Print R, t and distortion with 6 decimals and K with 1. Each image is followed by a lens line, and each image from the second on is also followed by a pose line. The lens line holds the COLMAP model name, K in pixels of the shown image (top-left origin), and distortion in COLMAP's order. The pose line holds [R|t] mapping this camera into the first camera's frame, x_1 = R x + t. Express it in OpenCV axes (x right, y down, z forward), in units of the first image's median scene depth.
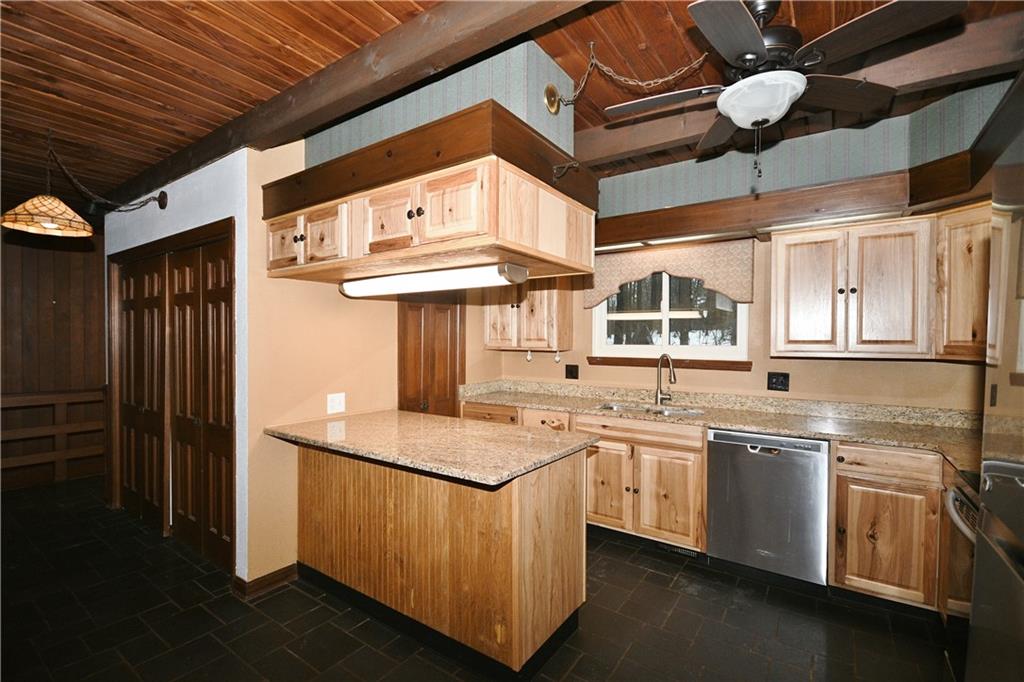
lens RADIAL K [[468.7, 0, 509.9], [0, 468.7, 345.5], [0, 0, 1]] dist [-0.006309, -0.003800]
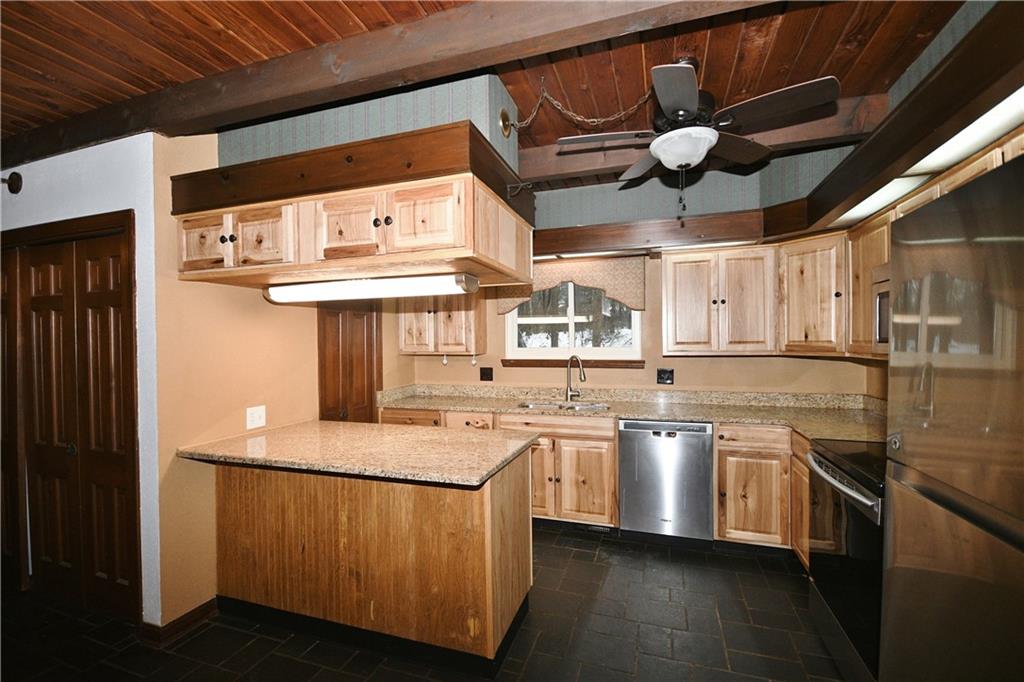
lens RADIAL K [[454.9, 0, 517.7], [0, 454.9, 344.7], [0, 0, 1]] dist [-0.008724, -0.005318]
pose [[0.957752, -0.016399, 0.287127, -0.158343], [0.018195, 0.999828, -0.003588, -0.008799], [-0.287018, 0.008660, 0.957886, -0.005826]]
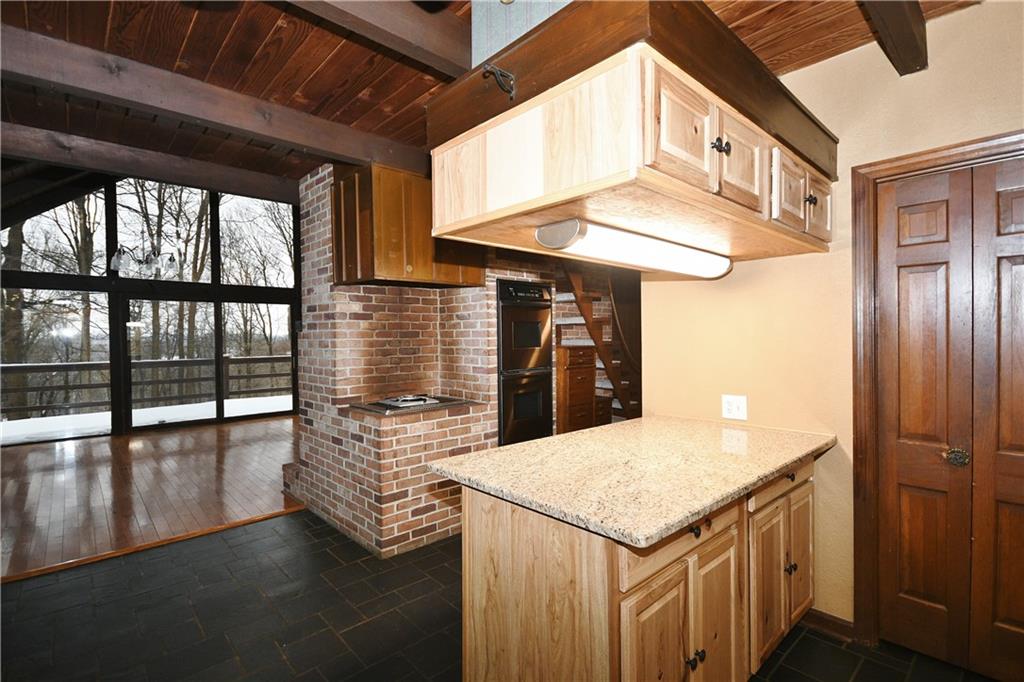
lens RADIAL K [[468.7, 0, 517.5], [0, 468.7, 342.1], [0, 0, 1]] dist [-0.006309, -0.003800]
pose [[-0.200149, 0.008322, -0.979730, 0.637346], [-0.010343, 0.999890, 0.010606, 0.001327], [0.979711, 0.012256, -0.200041, 0.947236]]
